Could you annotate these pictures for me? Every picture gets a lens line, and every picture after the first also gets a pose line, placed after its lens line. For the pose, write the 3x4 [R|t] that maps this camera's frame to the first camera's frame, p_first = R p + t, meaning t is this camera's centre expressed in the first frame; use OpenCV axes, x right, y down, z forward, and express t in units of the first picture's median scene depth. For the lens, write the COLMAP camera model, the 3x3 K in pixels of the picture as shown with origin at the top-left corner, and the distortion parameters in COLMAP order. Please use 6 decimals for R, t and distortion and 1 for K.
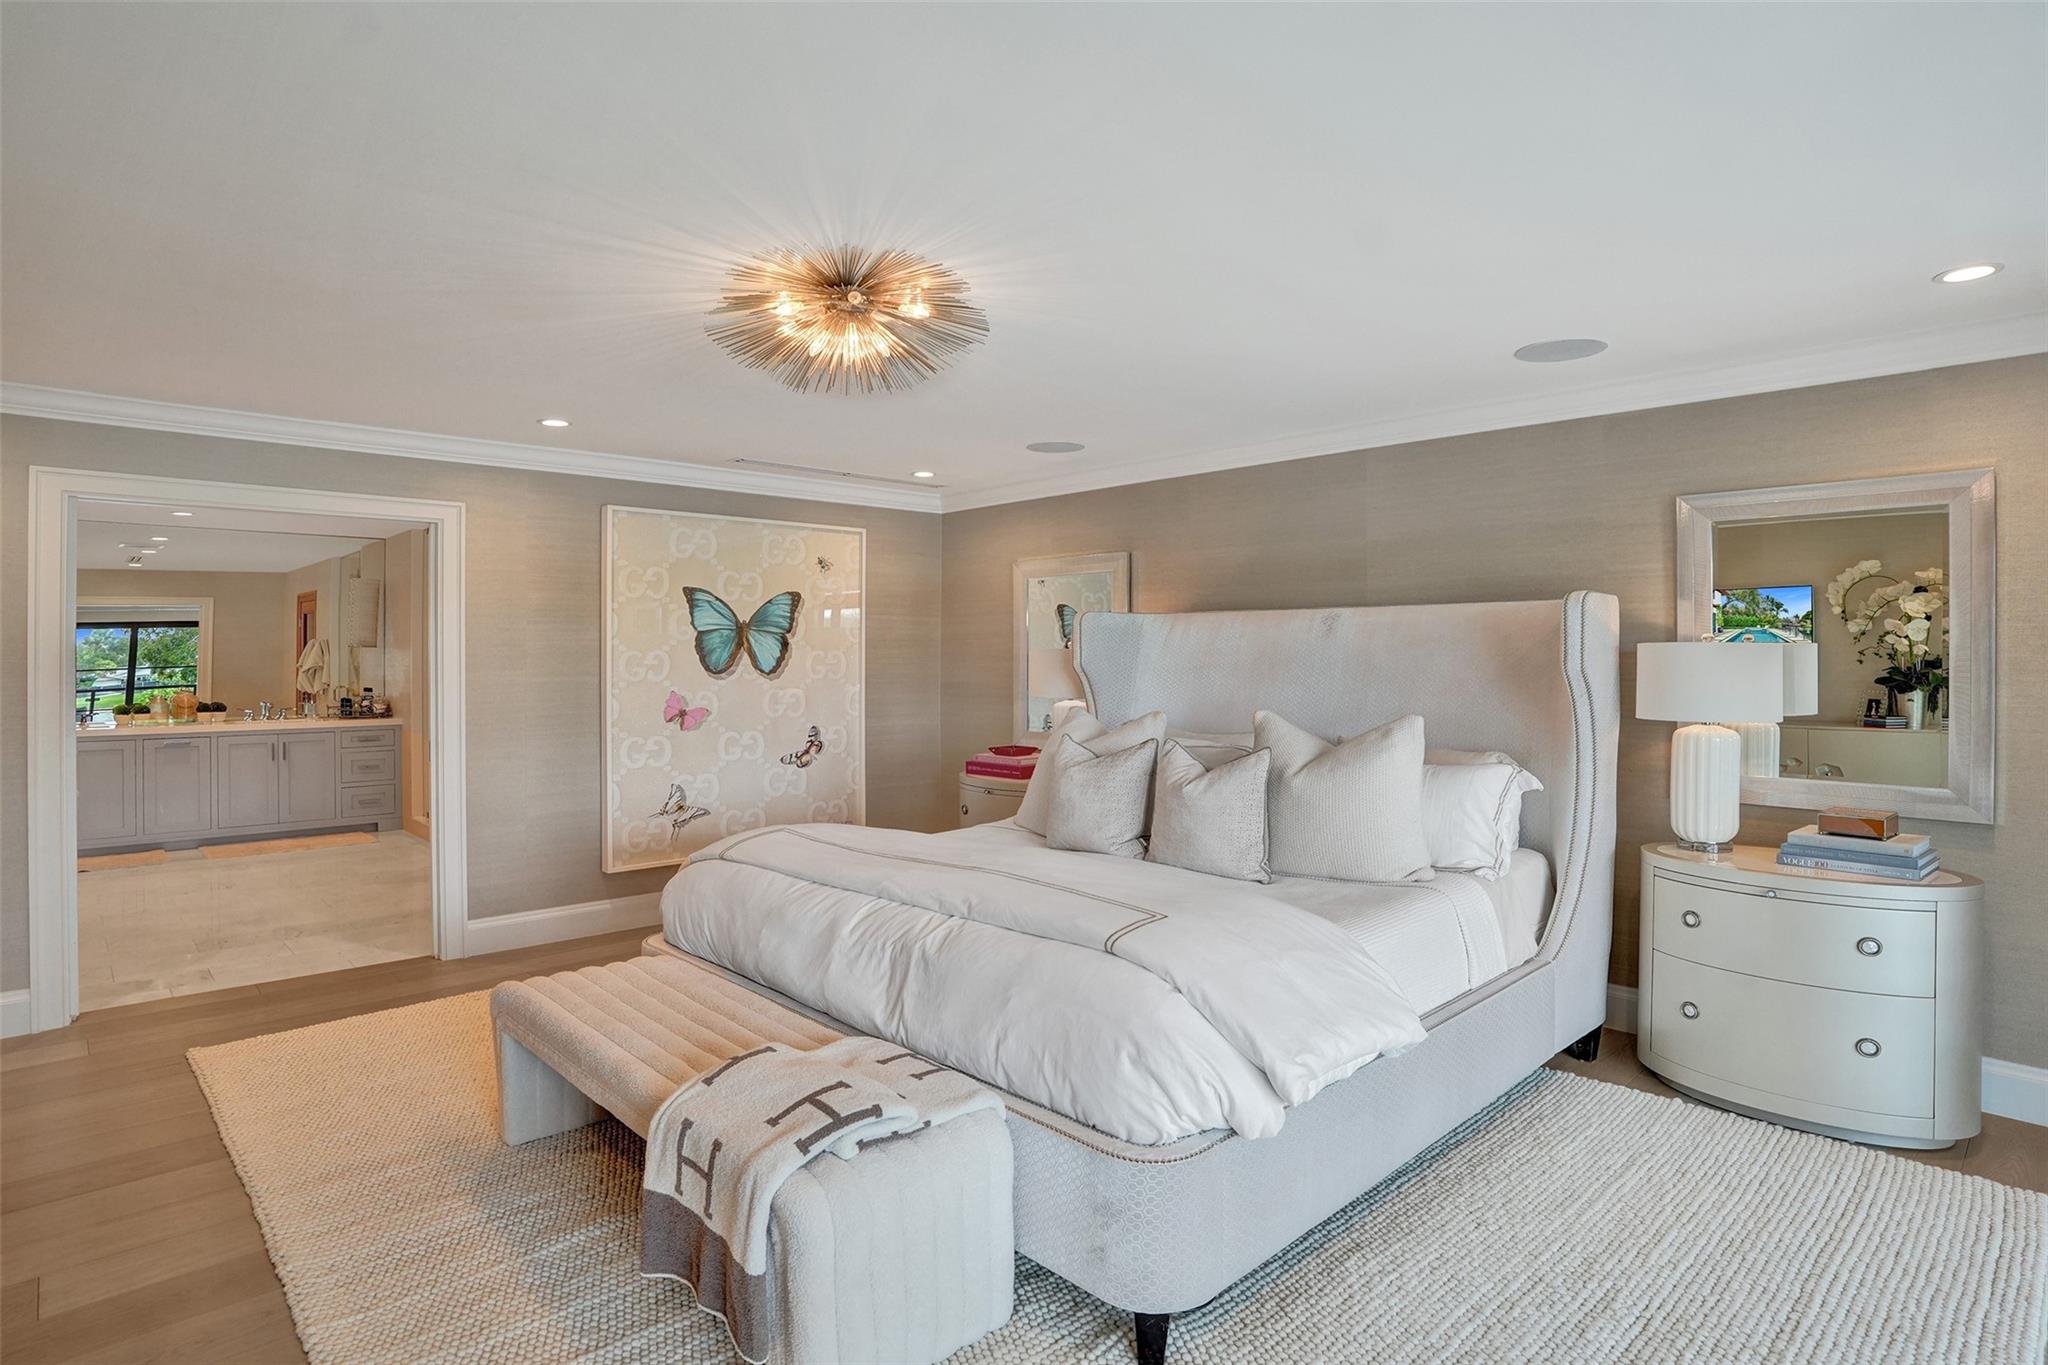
lens RADIAL K [[1086.1, 0, 1029.3], [0, 1086.1, 668.7], [0, 0, 1]] dist [-0.081980, 0.029942]
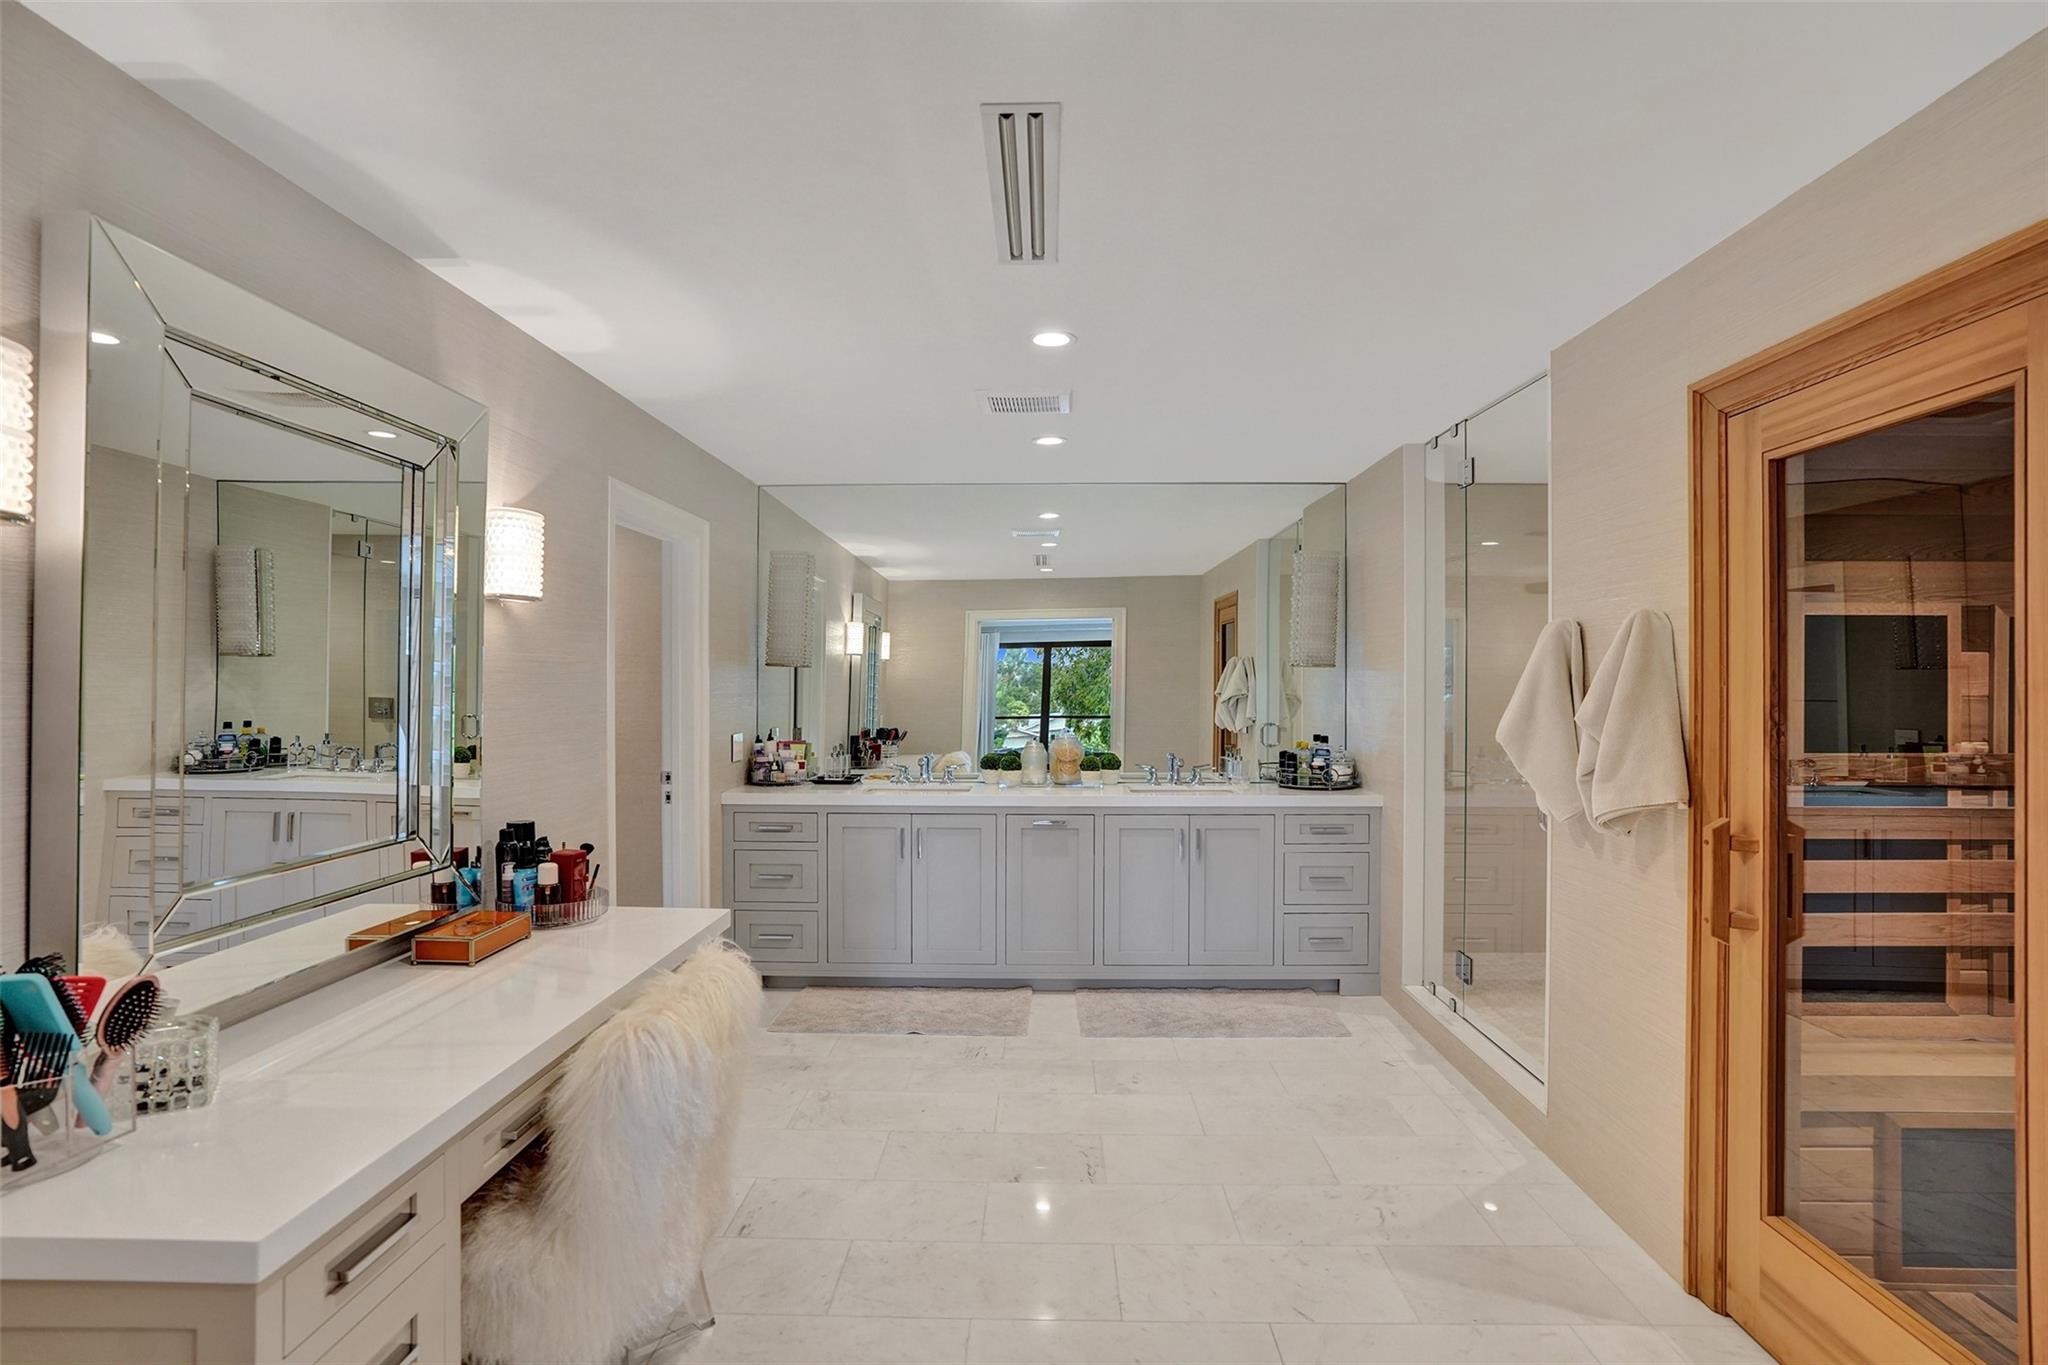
lens RADIAL K [[1079.2, 0, 1041.7], [0, 1079.2, 669.5], [0, 0, 1]] dist [-0.078000, 0.032193]
pose [[0.720744, -0.010516, -0.693121, -0.336544], [-0.001588, 0.999857, -0.016821, -0.008961], [0.693199, 0.013224, 0.720625, 0.478953]]
